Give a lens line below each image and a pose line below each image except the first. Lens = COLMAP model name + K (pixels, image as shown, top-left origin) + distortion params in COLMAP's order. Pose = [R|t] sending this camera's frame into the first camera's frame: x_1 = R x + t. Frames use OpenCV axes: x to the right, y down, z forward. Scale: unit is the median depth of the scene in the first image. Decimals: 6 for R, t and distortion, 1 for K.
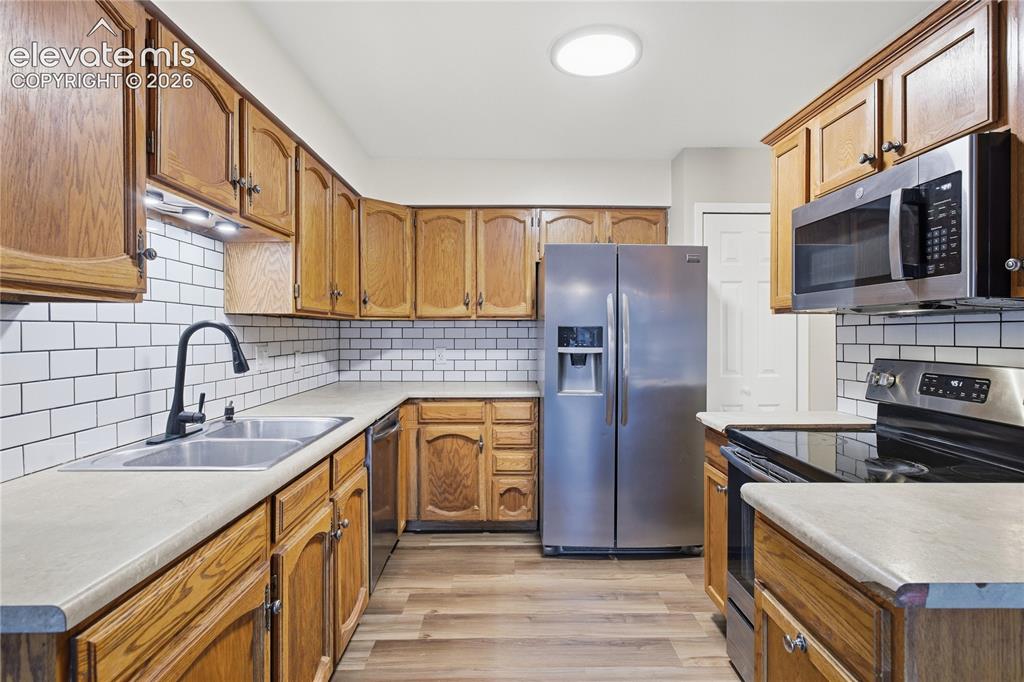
lens RADIAL K [[511.3, 0, 515.8], [0, 511.3, 338.2], [0, 0, 1]] dist [-0.006049, 0.005954]
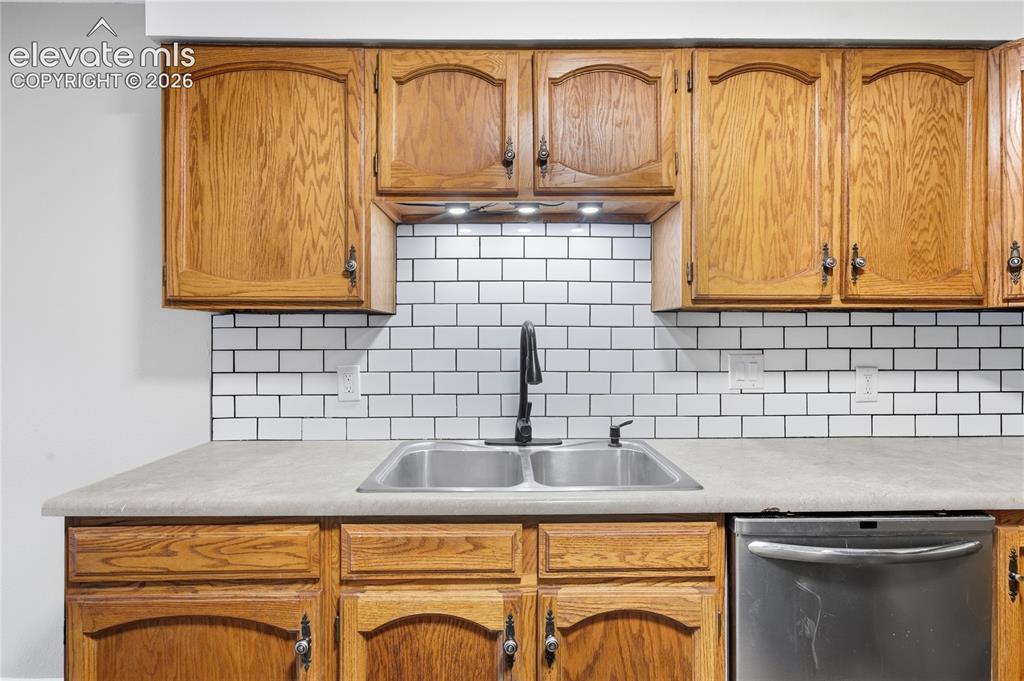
lens RADIAL K [[511.3, 0, 519.9], [0, 511.3, 337.5], [0, 0, 1]] dist [-0.006049, 0.005954]
pose [[-0.002490, 0.004538, -0.999987, 0.166456], [-0.010976, 0.999929, 0.004565, -0.006116], [0.999937, 0.010987, -0.002440, 0.556099]]
